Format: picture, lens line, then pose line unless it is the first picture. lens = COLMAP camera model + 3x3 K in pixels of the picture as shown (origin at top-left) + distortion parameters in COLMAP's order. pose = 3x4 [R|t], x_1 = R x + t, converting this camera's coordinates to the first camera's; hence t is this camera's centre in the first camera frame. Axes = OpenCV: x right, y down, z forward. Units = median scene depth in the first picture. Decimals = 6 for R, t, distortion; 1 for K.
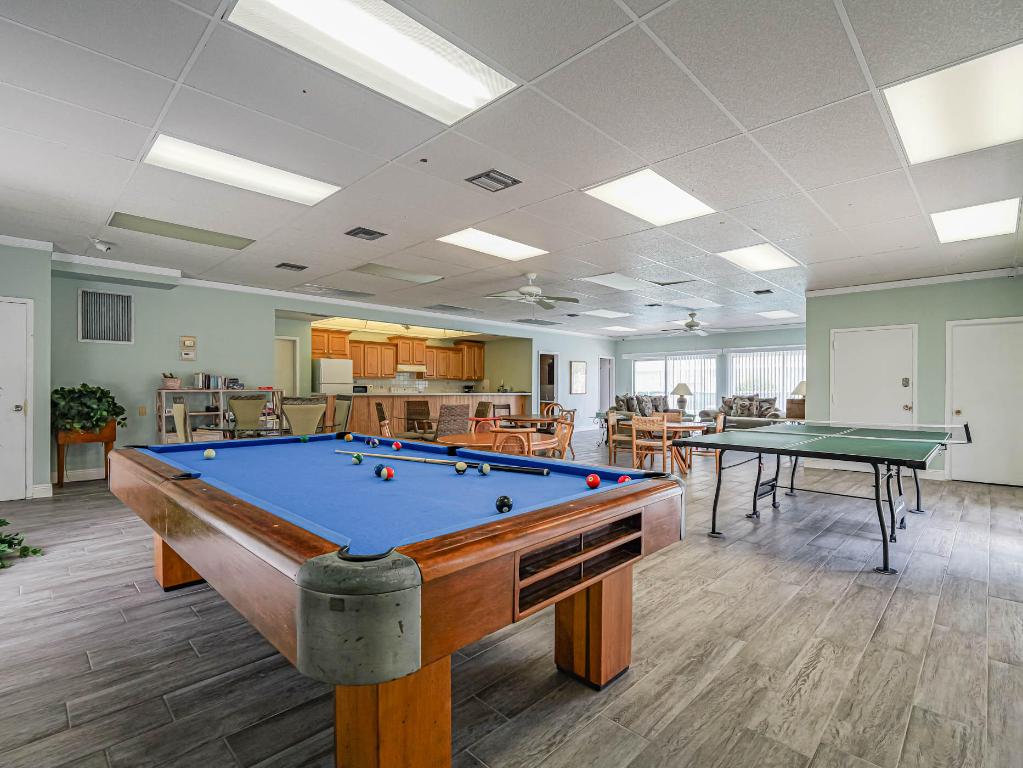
lens RADIAL K [[492.5, 0, 509.1], [0, 492.5, 377.2], [0, 0, 1]] dist [-0.011674, 0.000039]
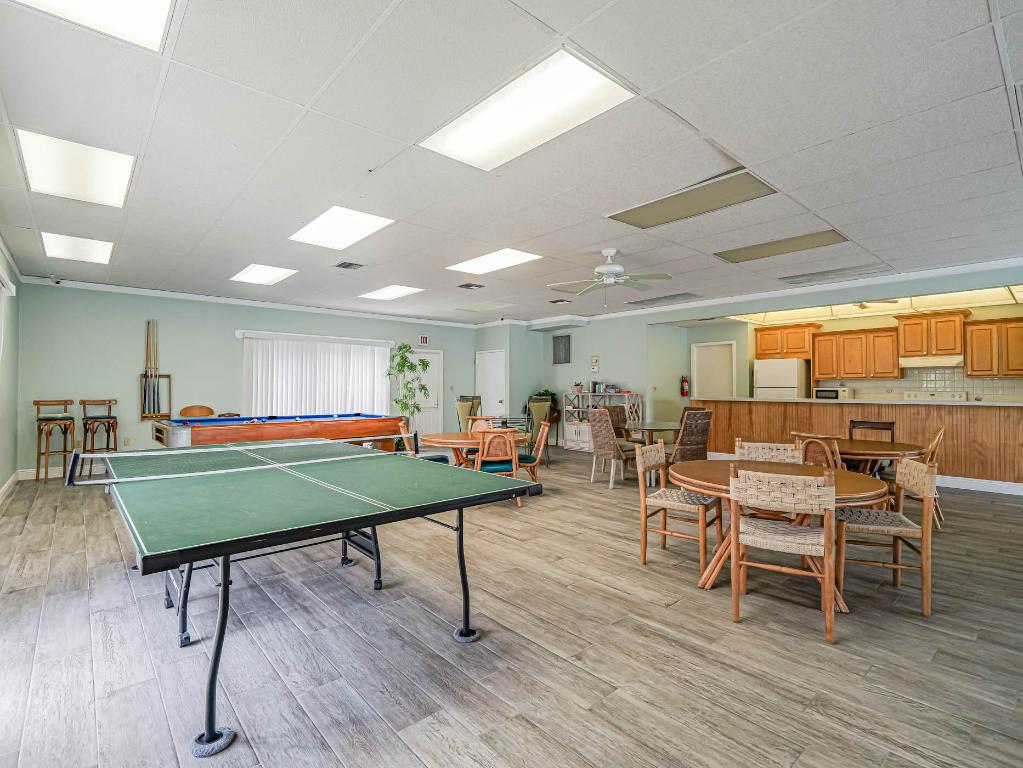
lens RADIAL K [[492.5, 0, 509.1], [0, 492.5, 377.2], [0, 0, 1]] dist [-0.011674, 0.000039]
pose [[-0.067178, -0.025441, -0.997417, 1.035640], [0.020457, 0.999430, -0.026870, 0.017158], [0.997531, -0.022209, -0.066619, 1.088270]]
